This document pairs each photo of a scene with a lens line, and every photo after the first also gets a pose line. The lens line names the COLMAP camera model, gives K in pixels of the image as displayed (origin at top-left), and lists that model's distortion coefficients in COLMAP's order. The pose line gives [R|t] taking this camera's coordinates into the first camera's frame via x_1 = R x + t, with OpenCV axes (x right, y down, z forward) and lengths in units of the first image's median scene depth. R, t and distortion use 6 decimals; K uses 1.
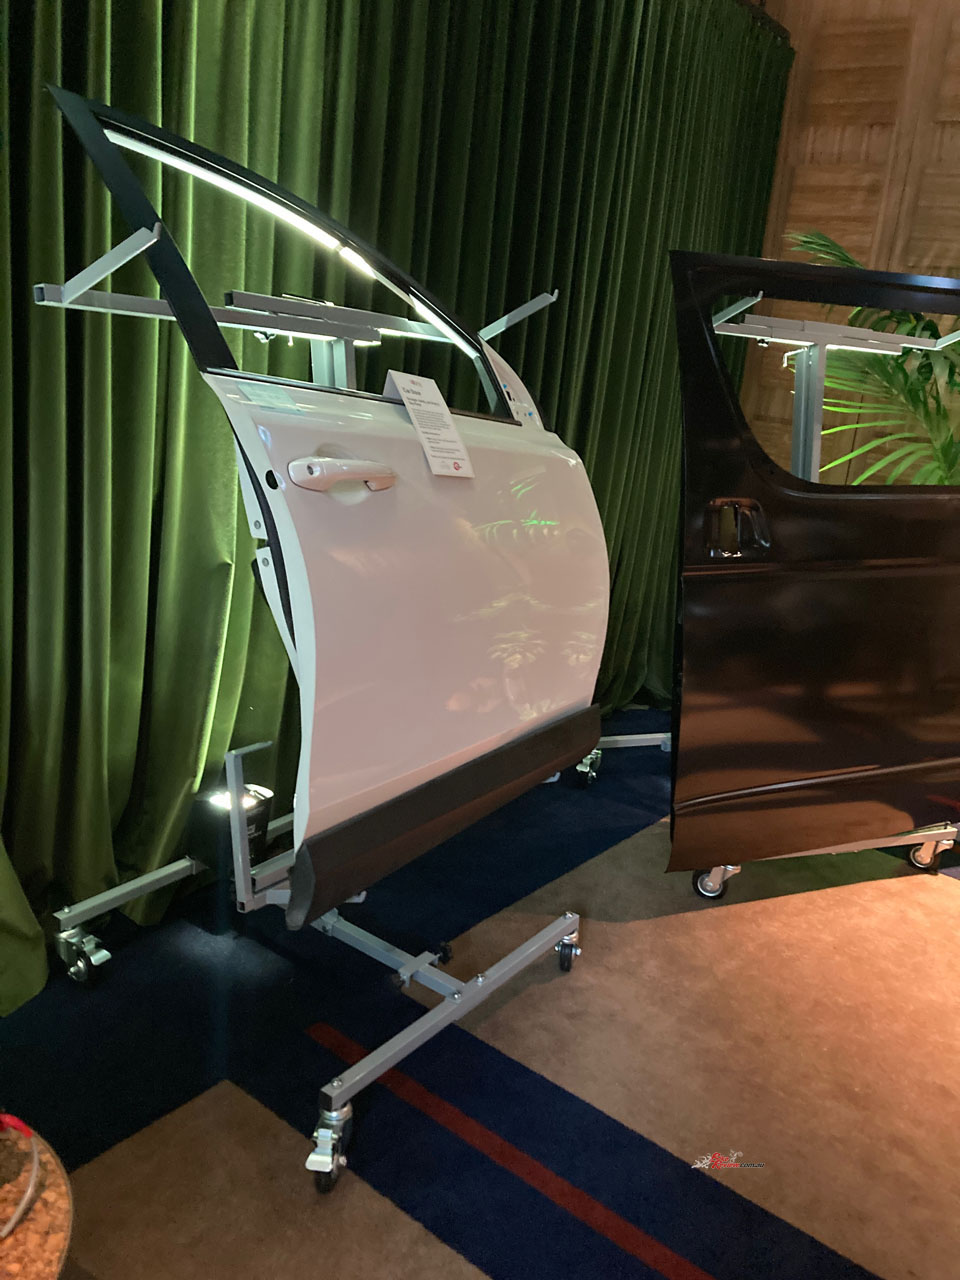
lens RADIAL K [[1027.2, 0, 480.0], [0, 1027.2, 640.0], [0, 0, 1]] dist [0.005680, -0.010821]
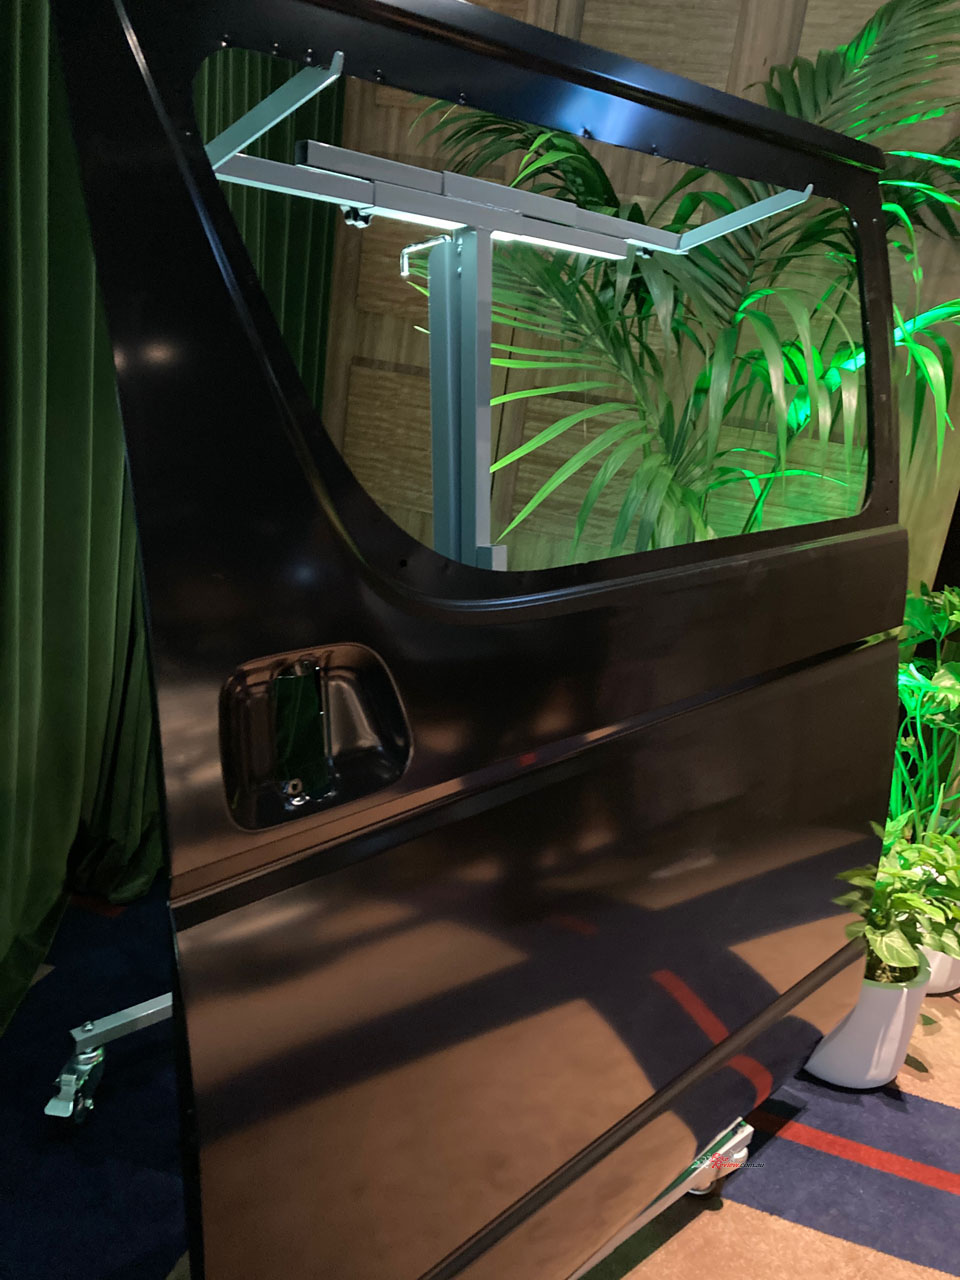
lens RADIAL K [[1027.2, 0, 480.0], [0, 1027.2, 640.0], [0, 0, 1]] dist [0.005680, -0.010821]
pose [[0.932575, -0.088576, 0.349941, 0.133854], [0.061770, 0.994287, 0.087056, -0.125193], [-0.355653, -0.059571, 0.932718, 0.483978]]
